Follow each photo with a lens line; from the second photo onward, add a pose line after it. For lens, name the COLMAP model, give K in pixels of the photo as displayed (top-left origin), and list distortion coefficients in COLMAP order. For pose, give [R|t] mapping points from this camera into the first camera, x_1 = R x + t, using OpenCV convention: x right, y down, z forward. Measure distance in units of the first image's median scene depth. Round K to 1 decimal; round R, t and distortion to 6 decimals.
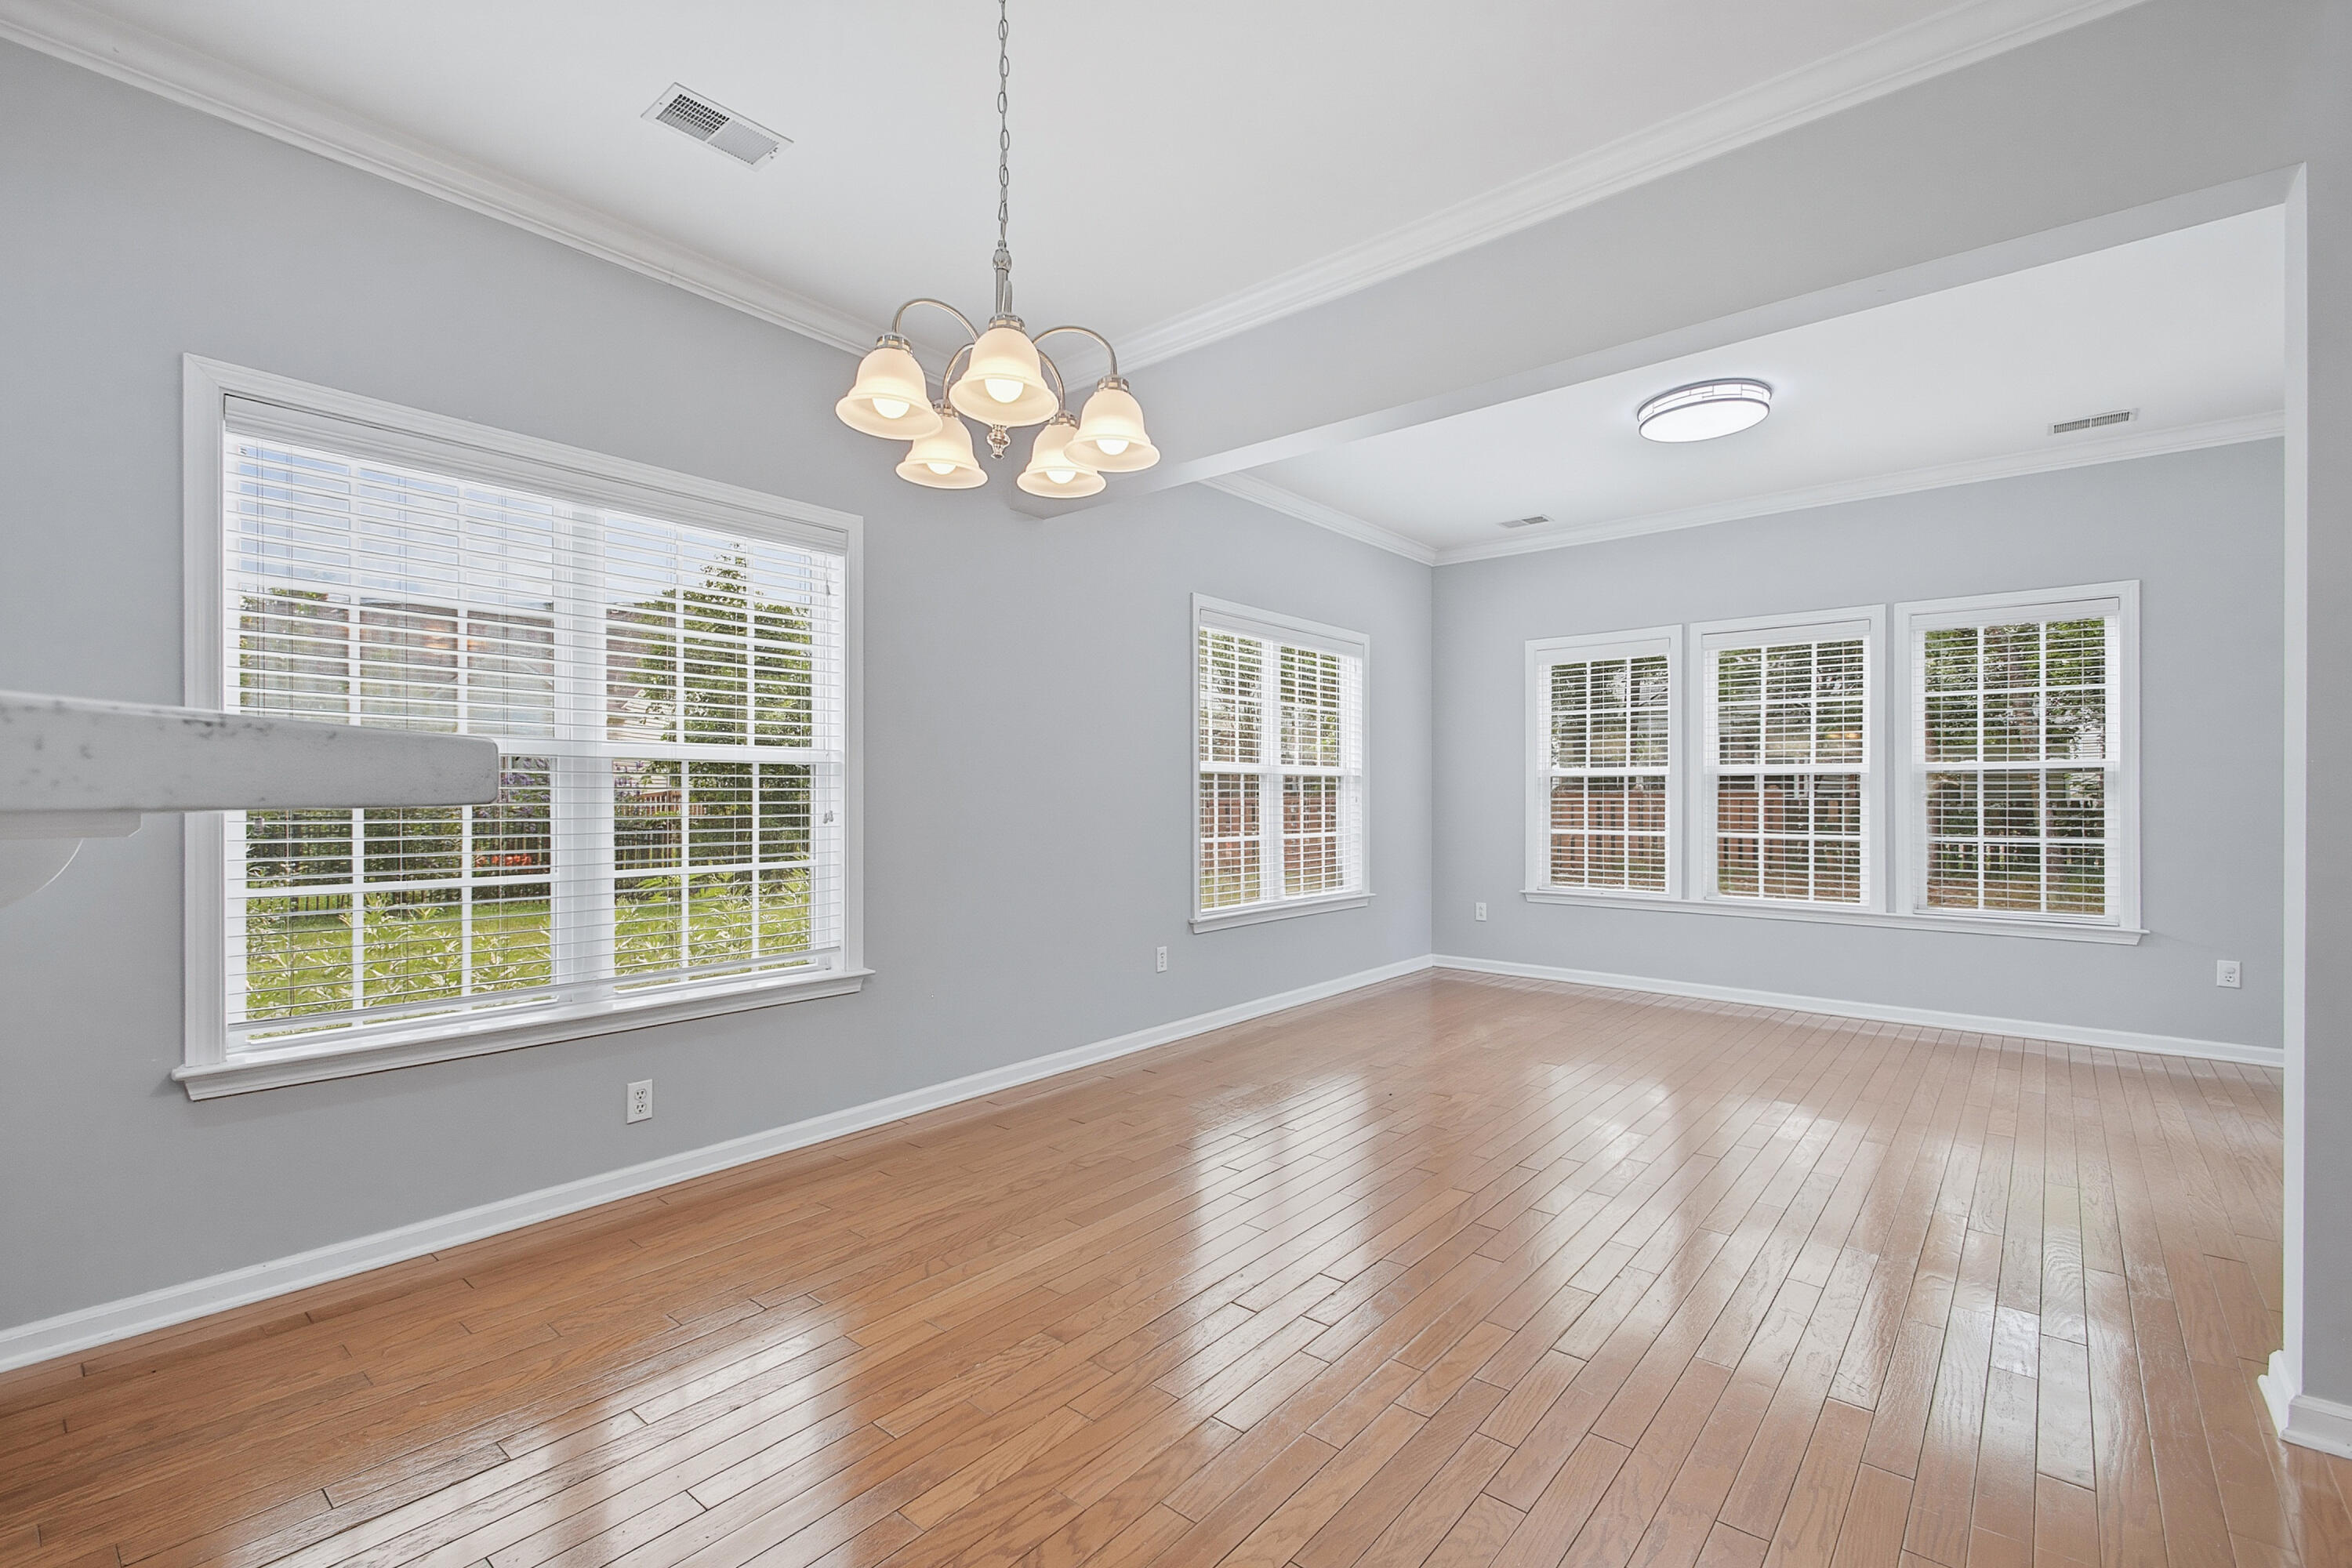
lens RADIAL K [[999.0, 0, 1194.8], [0, 999.0, 799.4], [0, 0, 1]] dist [-0.023338, -0.000188]
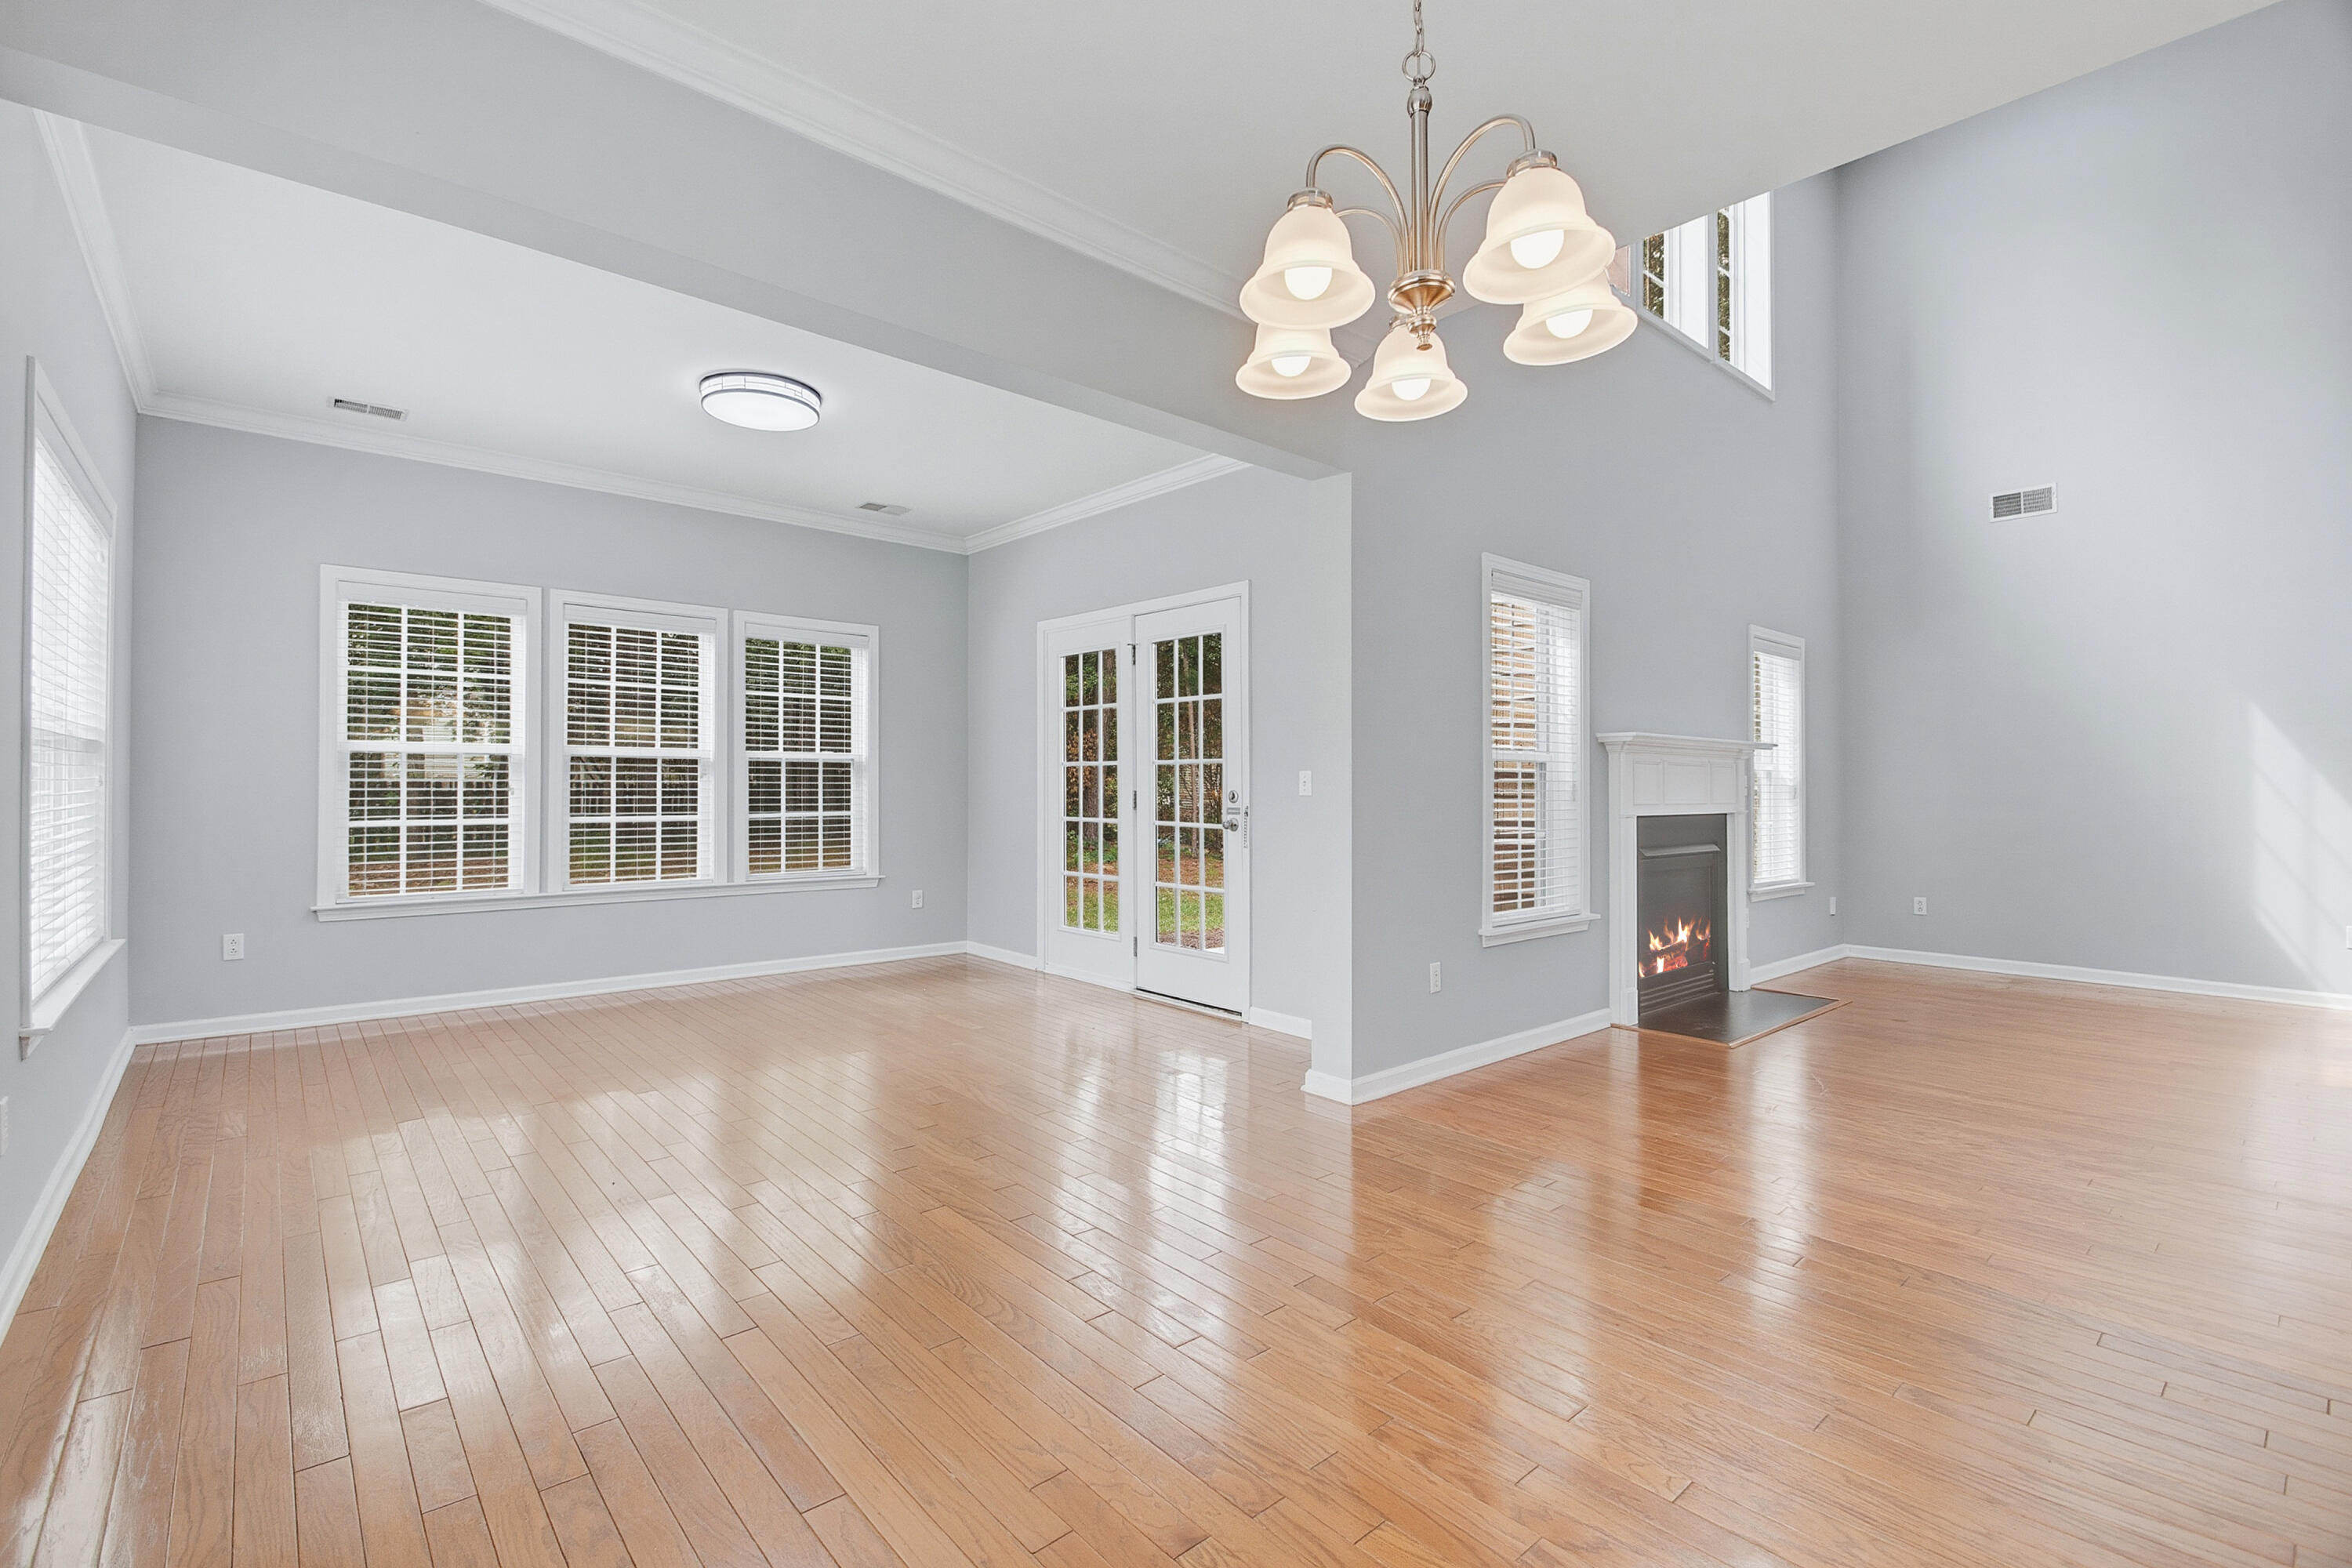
lens RADIAL K [[1038.8, 0, 1173.8], [0, 1038.8, 789.4], [0, 0, 1]] dist [-0.018119, -0.000623]
pose [[0.125848, -0.006746, 0.992027, -0.340044], [-0.002825, 0.999970, 0.007158, -0.001371], [-0.992046, -0.003703, 0.125825, 0.288052]]
